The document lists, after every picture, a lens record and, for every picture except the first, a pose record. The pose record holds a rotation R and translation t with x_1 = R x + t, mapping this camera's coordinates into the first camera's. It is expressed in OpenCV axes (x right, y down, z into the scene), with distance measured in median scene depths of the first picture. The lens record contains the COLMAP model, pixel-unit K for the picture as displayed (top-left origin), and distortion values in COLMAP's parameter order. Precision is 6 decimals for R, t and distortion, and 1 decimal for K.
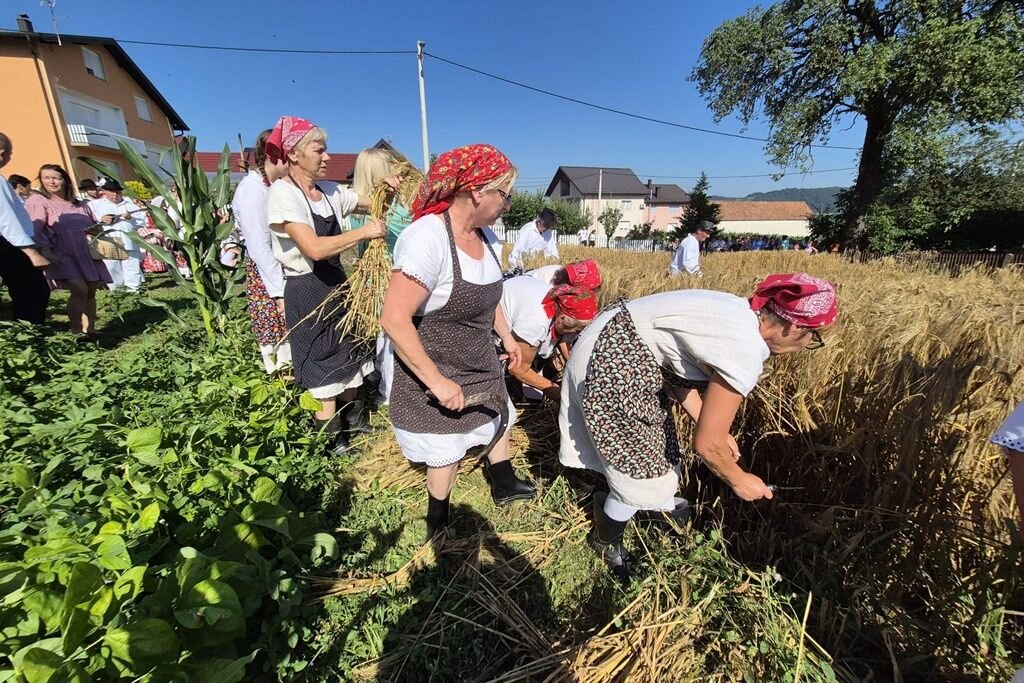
lens RADIAL K [[413.4, 0, 515.3], [0, 413.4, 342.1], [0, 0, 1]] dist [-0.001629, -0.000330]
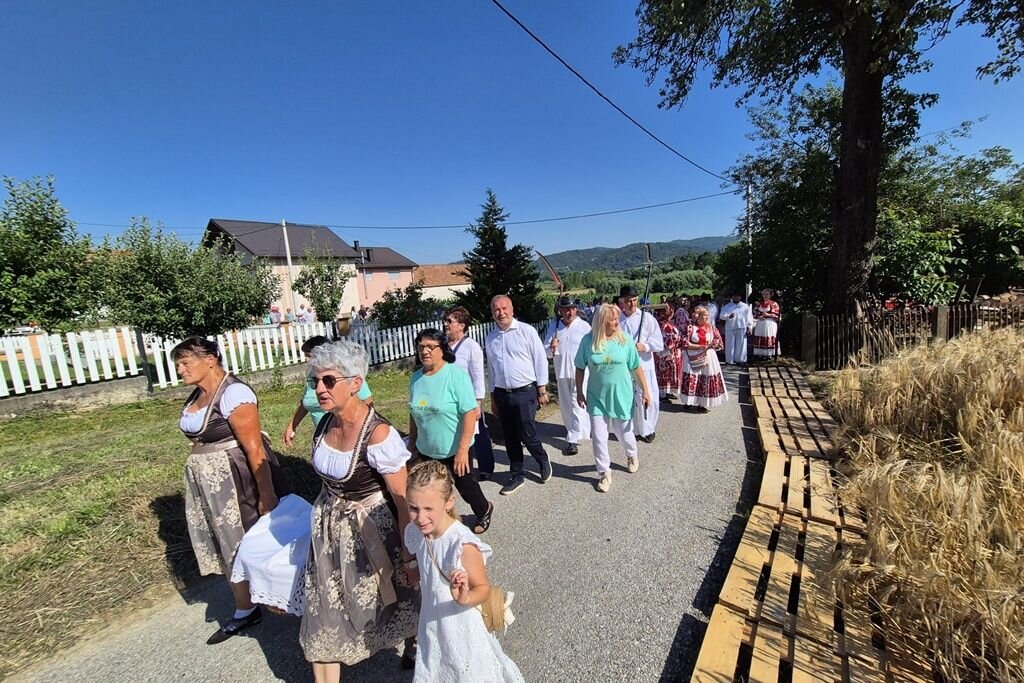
lens RADIAL K [[411.6, 0, 516.1], [0, 411.6, 343.7], [0, 0, 1]] dist [0.000594, -0.000759]
pose [[0.773690, -0.145507, 0.616629, 0.911627], [0.243299, 0.966881, -0.077112, -1.280660], [-0.584987, 0.209686, 0.783468, 4.617799]]
